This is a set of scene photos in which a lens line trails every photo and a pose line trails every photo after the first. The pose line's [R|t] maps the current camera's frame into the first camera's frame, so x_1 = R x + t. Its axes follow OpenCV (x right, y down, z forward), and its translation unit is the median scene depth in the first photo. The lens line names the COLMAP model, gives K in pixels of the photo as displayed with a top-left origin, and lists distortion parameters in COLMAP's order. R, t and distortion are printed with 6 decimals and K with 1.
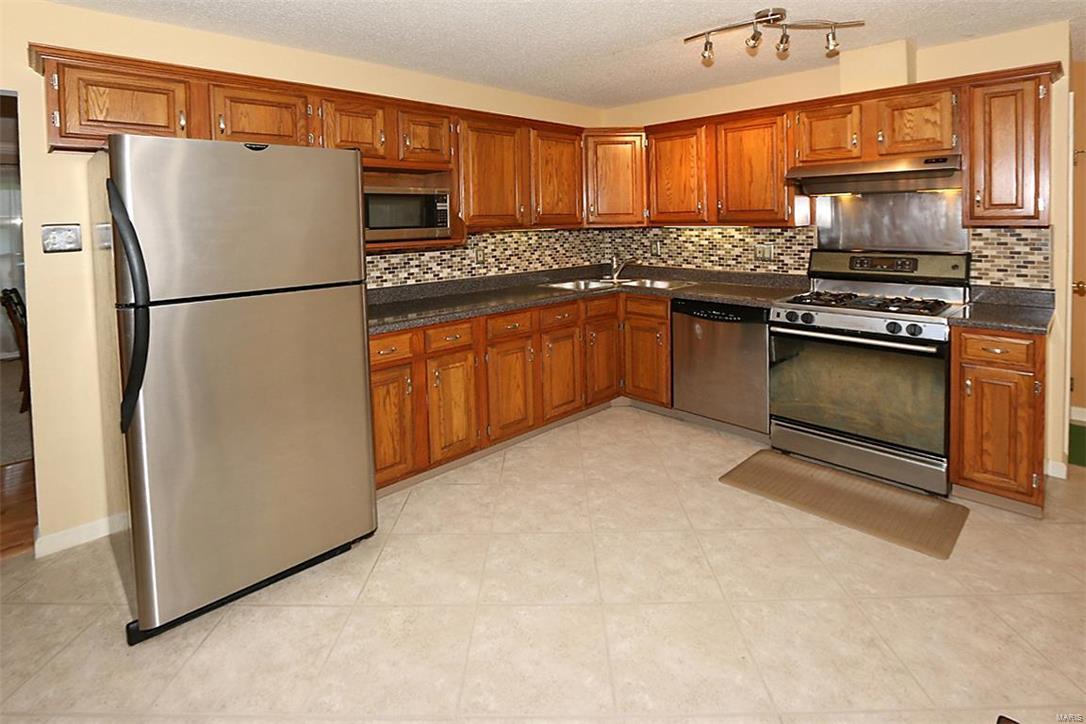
lens RADIAL K [[540.0, 0, 516.0], [0, 540.0, 233.4], [0, 0, 1]] dist [-0.003698, -0.000076]
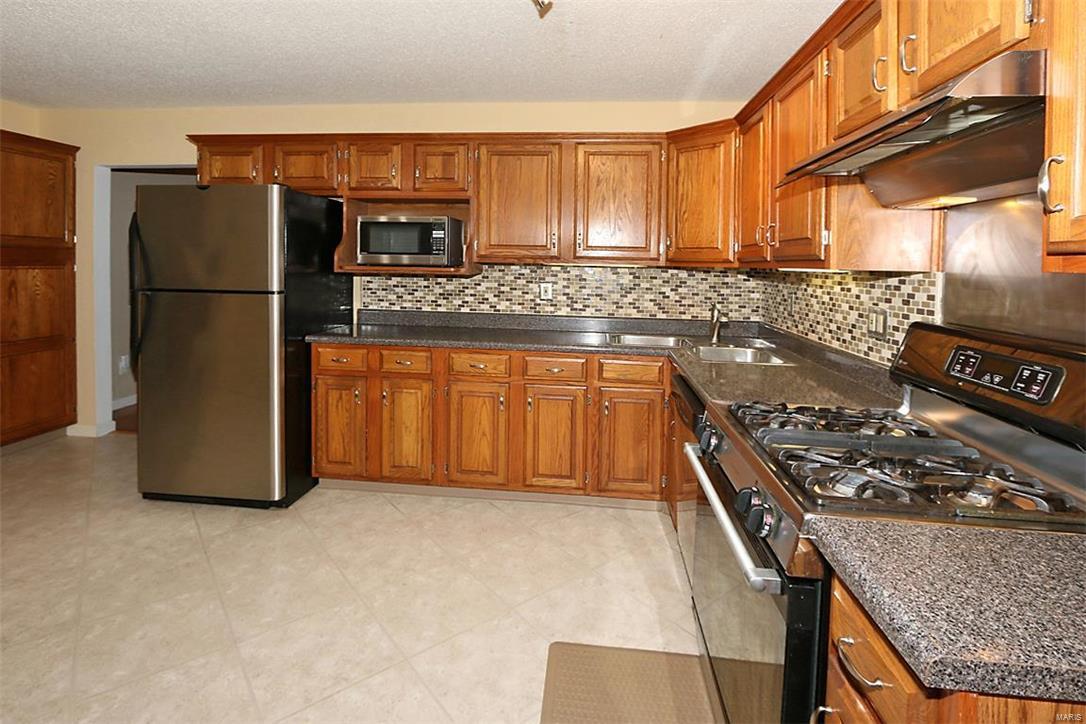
lens RADIAL K [[540.6, 0, 538.4], [0, 540.6, 274.6], [0, 0, 1]] dist [-0.021430, 0.006744]
pose [[0.656820, 0.049577, -0.752415, 0.647096], [-0.055066, 0.998326, 0.017710, -0.002539], [0.752034, 0.029801, 0.658451, 0.419081]]
